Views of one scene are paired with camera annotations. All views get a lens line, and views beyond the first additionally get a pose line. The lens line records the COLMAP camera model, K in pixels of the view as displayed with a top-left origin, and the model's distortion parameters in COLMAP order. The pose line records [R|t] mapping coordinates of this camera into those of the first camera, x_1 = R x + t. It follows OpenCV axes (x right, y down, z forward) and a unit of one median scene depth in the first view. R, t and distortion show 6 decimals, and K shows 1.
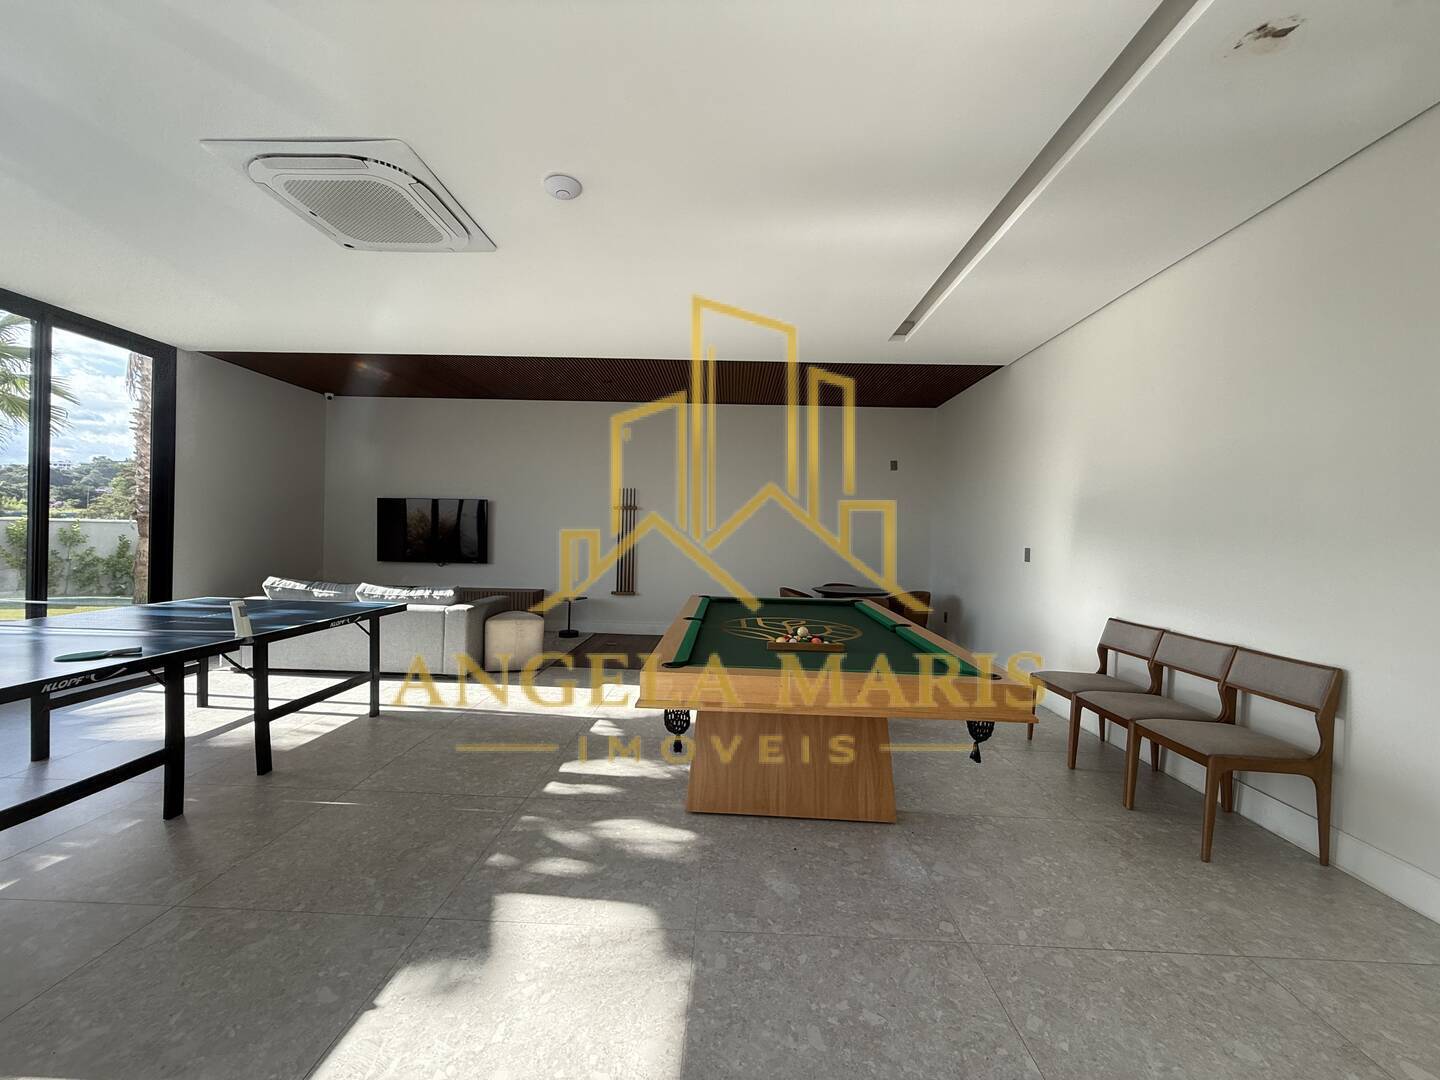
lens RADIAL K [[576.0, 0, 720.0], [0, 576.0, 540.0], [0, 0, 1]] dist [-0.000727, -0.000130]
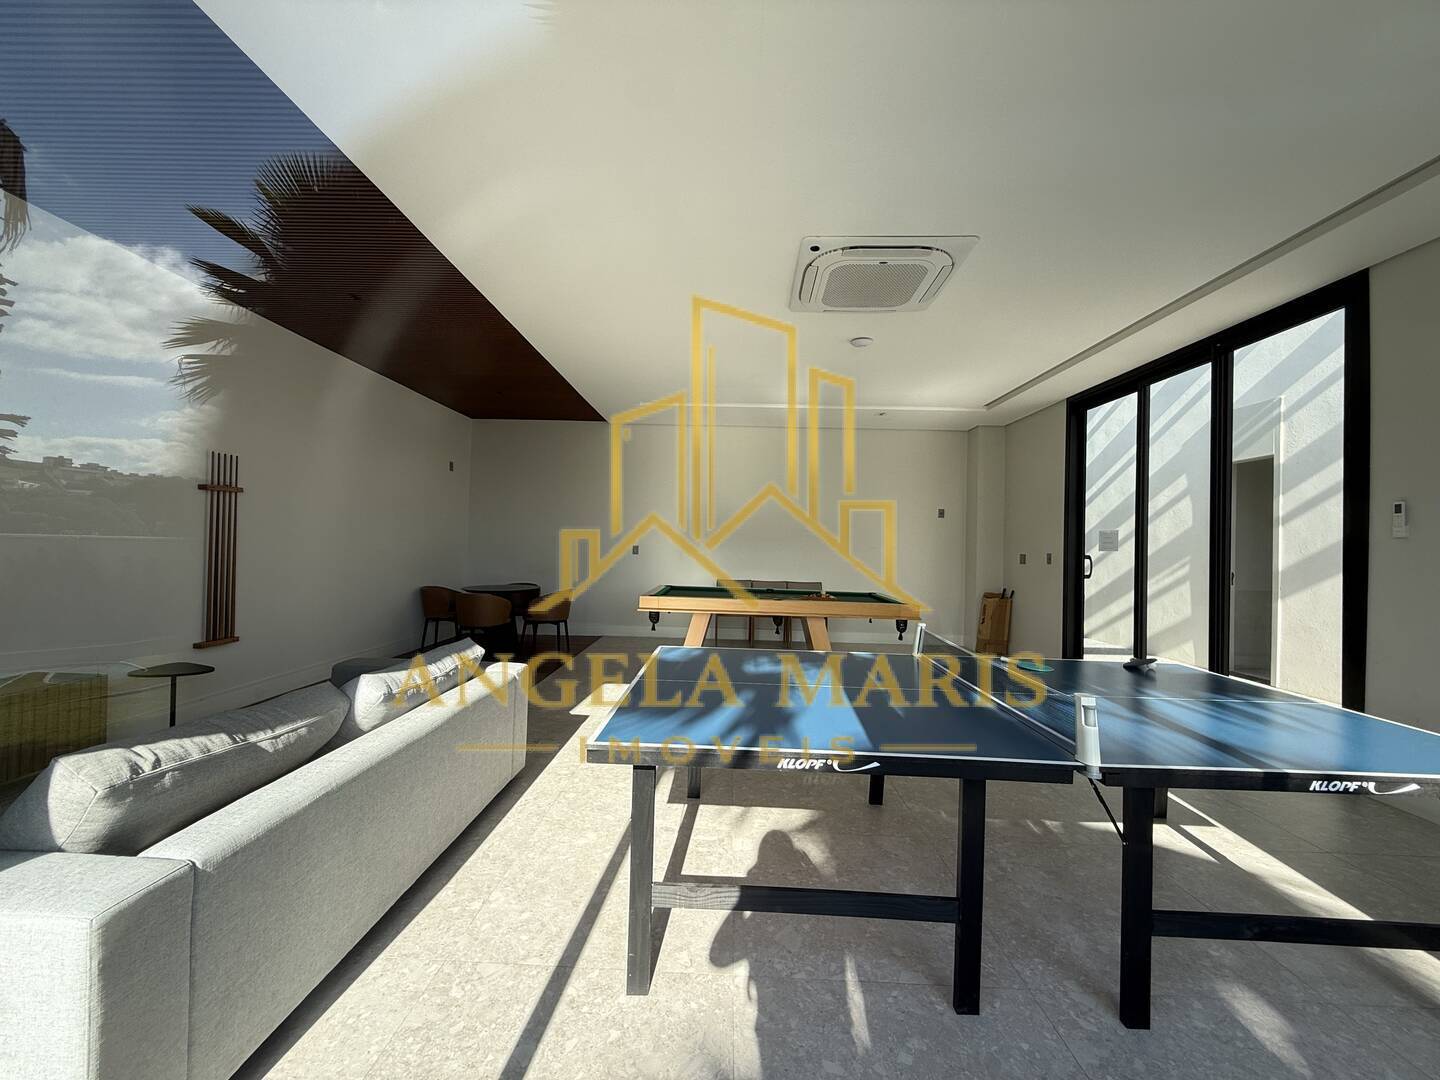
lens RADIAL K [[576.0, 0, 720.0], [0, 576.0, 540.0], [0, 0, 1]] dist [-0.000727, -0.000130]
pose [[-0.001213, -0.012682, 0.999919, -1.277909], [-0.023078, 0.999654, 0.012651, -0.042128], [-0.999733, -0.023061, -0.001505, 0.921760]]
